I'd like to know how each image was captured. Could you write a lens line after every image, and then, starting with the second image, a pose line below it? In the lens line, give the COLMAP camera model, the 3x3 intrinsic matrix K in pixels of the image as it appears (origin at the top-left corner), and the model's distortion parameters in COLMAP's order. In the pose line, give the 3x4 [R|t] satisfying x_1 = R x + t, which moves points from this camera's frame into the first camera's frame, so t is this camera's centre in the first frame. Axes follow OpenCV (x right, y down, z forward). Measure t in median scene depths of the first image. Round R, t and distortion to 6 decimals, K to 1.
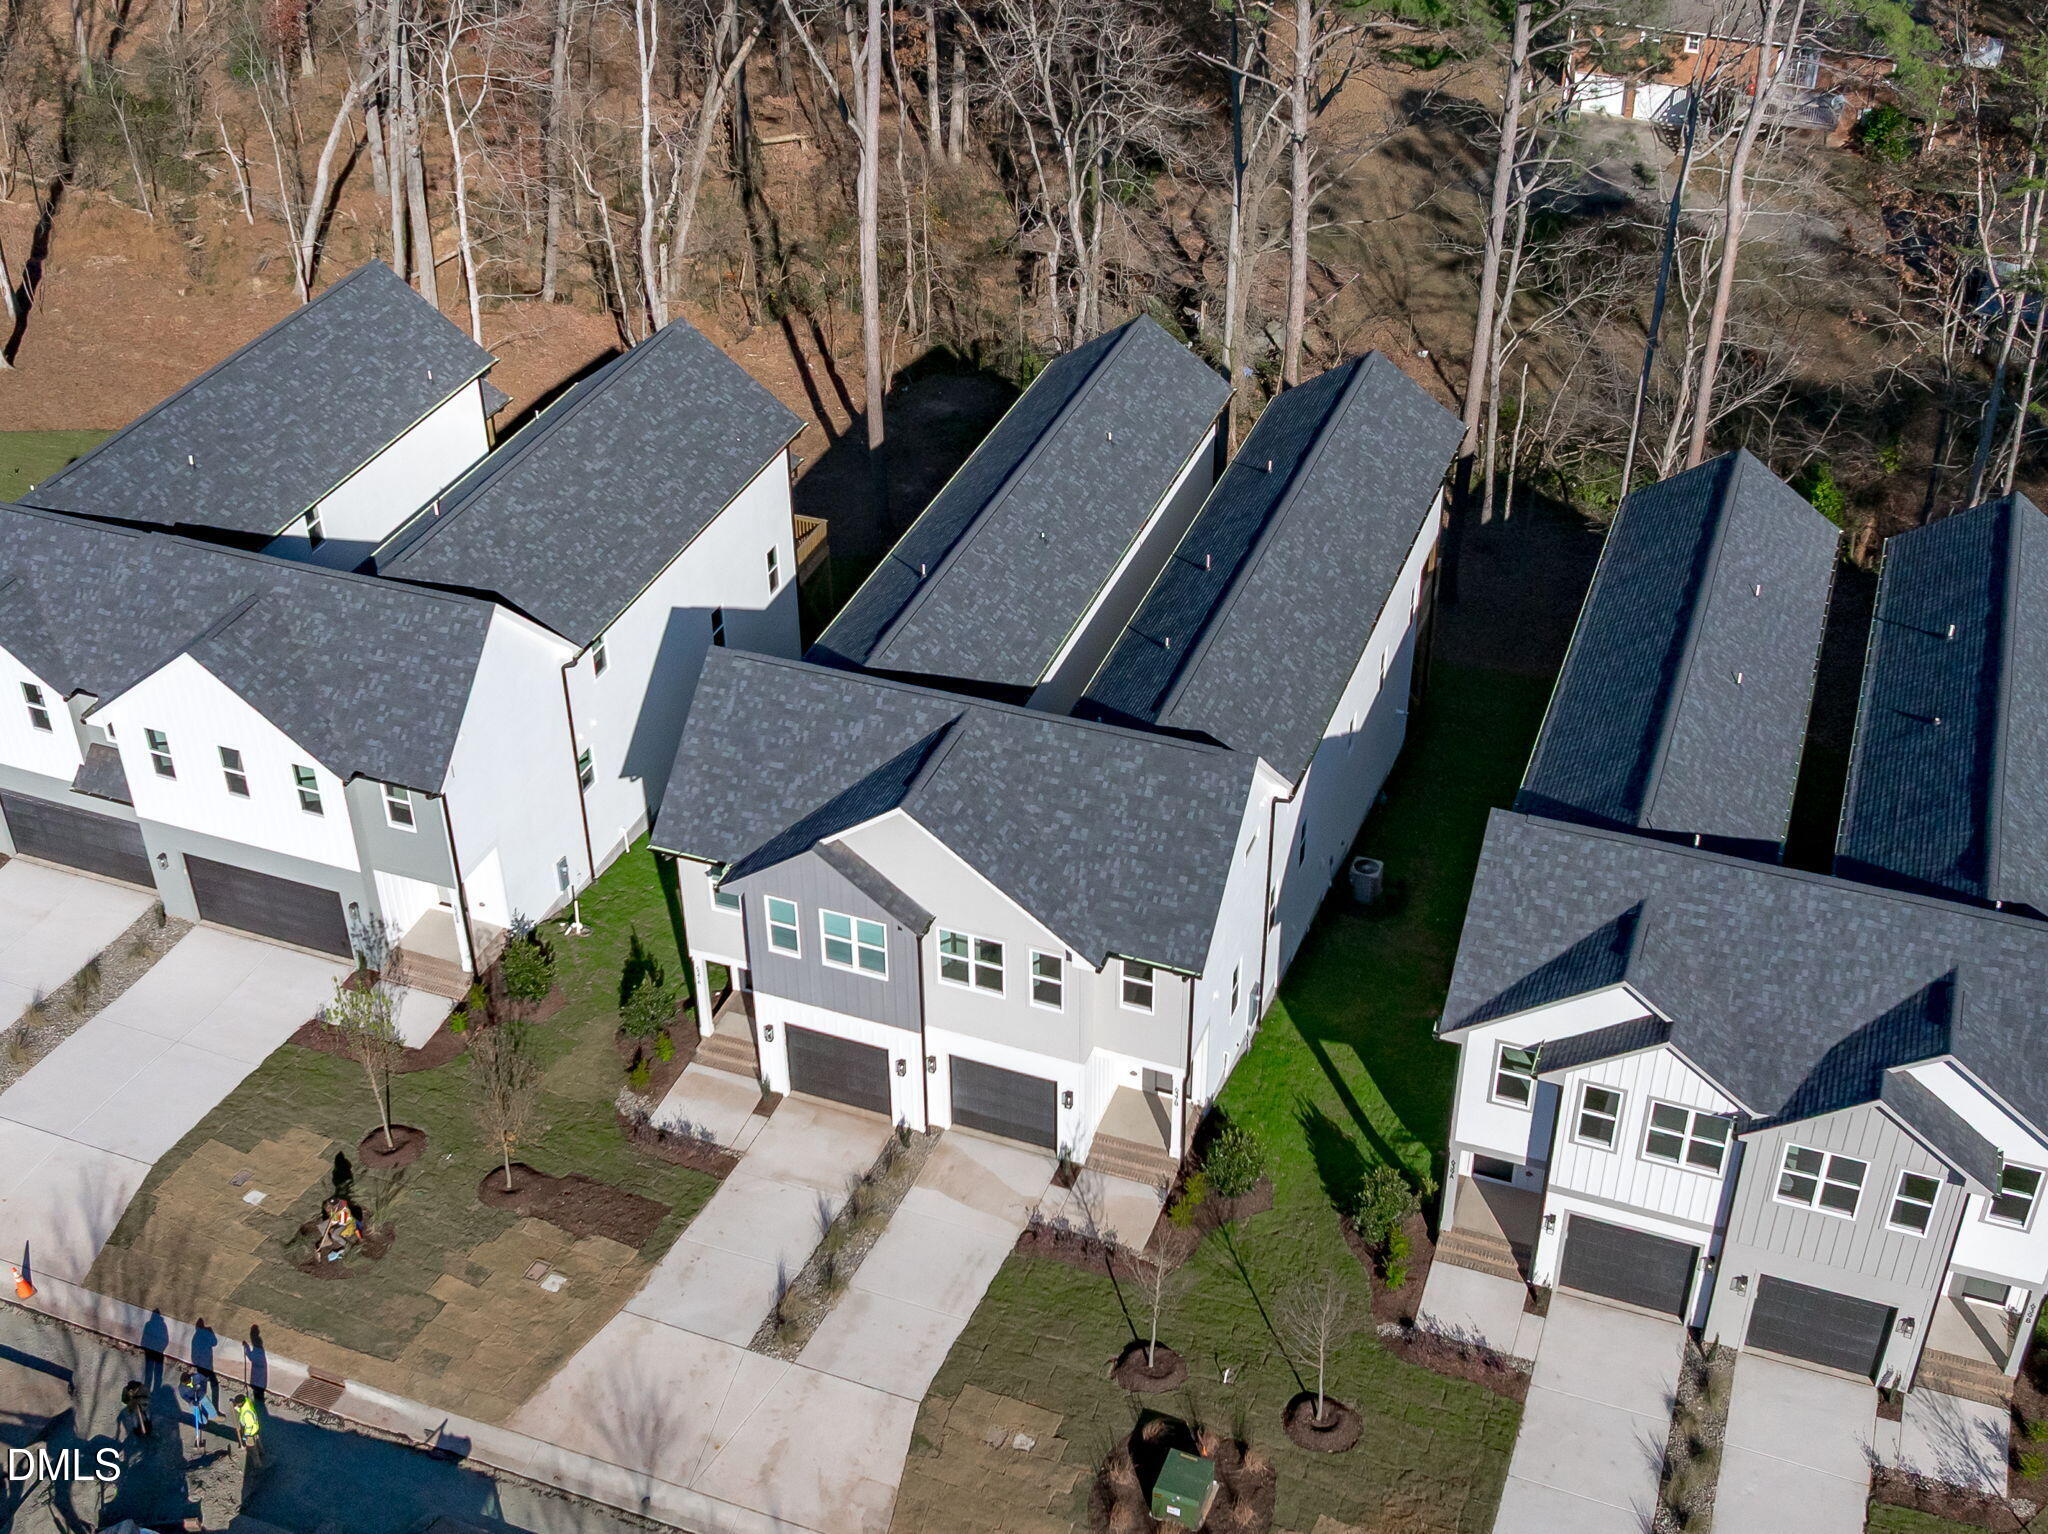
lens RADIAL K [[2376.6, 0, 1023.1], [0, 2376.6, 765.4], [0, 0, 1]] dist [-0.017000, 0.000000]
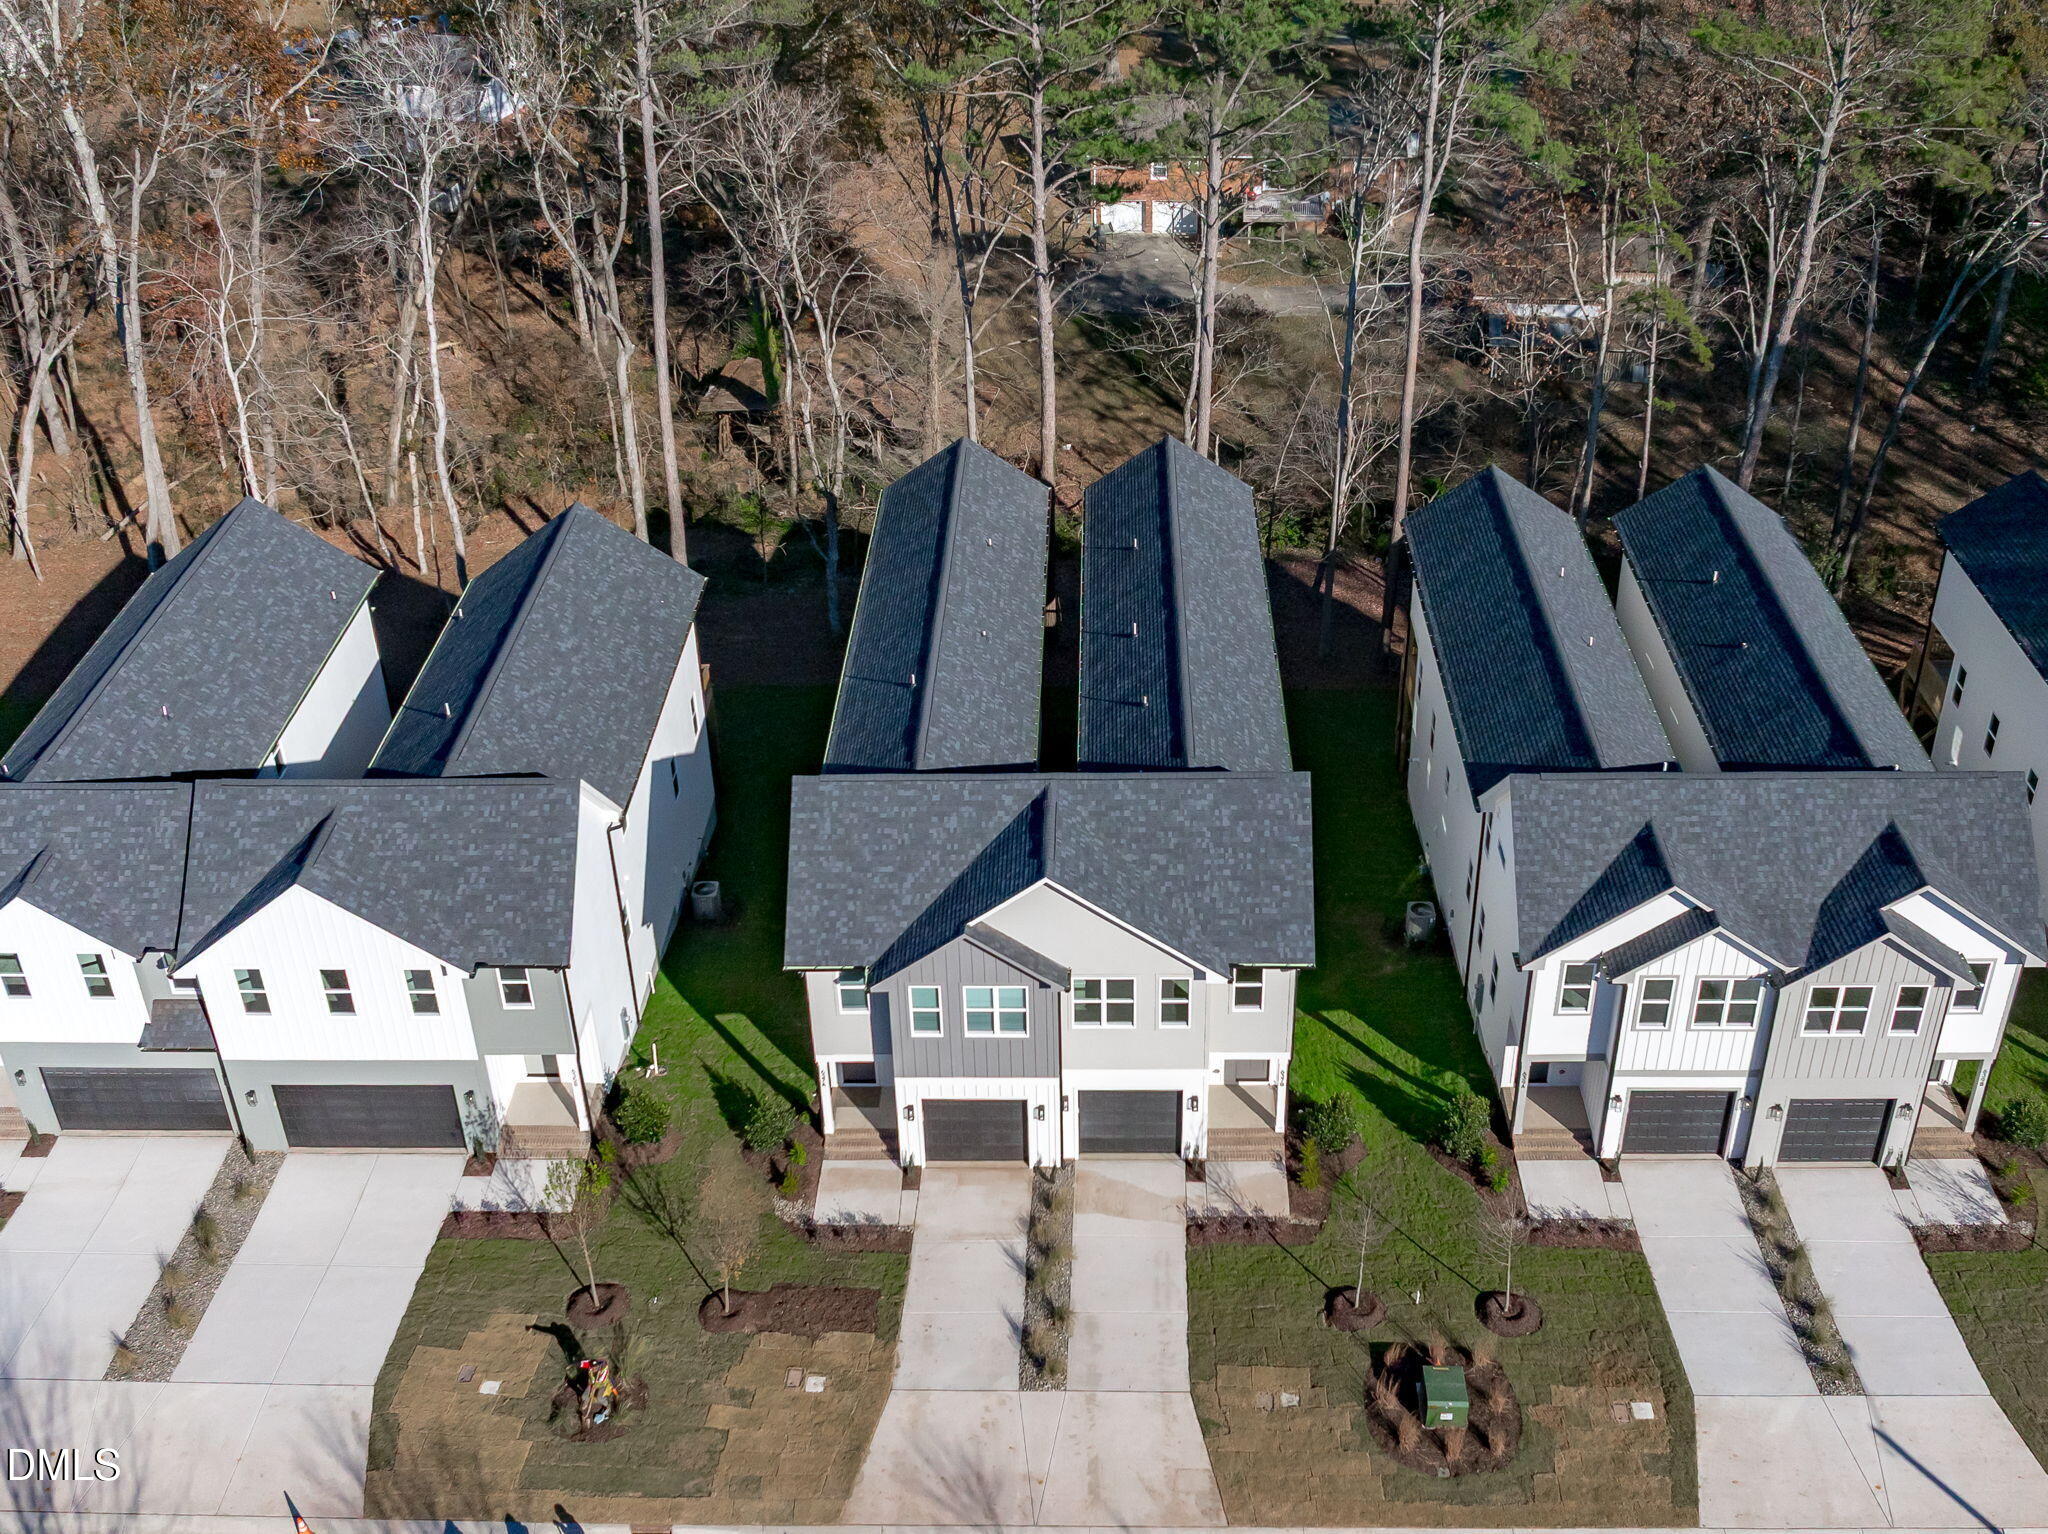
lens RADIAL K [[2101.2, 0, 1054.7], [0, 2101.2, 716.5], [0, 0, 1]] dist [-0.008315, 0.000000]
pose [[0.939823, -0.188646, 0.284862, -0.299464], [0.205692, 0.978130, -0.030872, -0.023722], [-0.272808, 0.087608, 0.958071, 0.037694]]
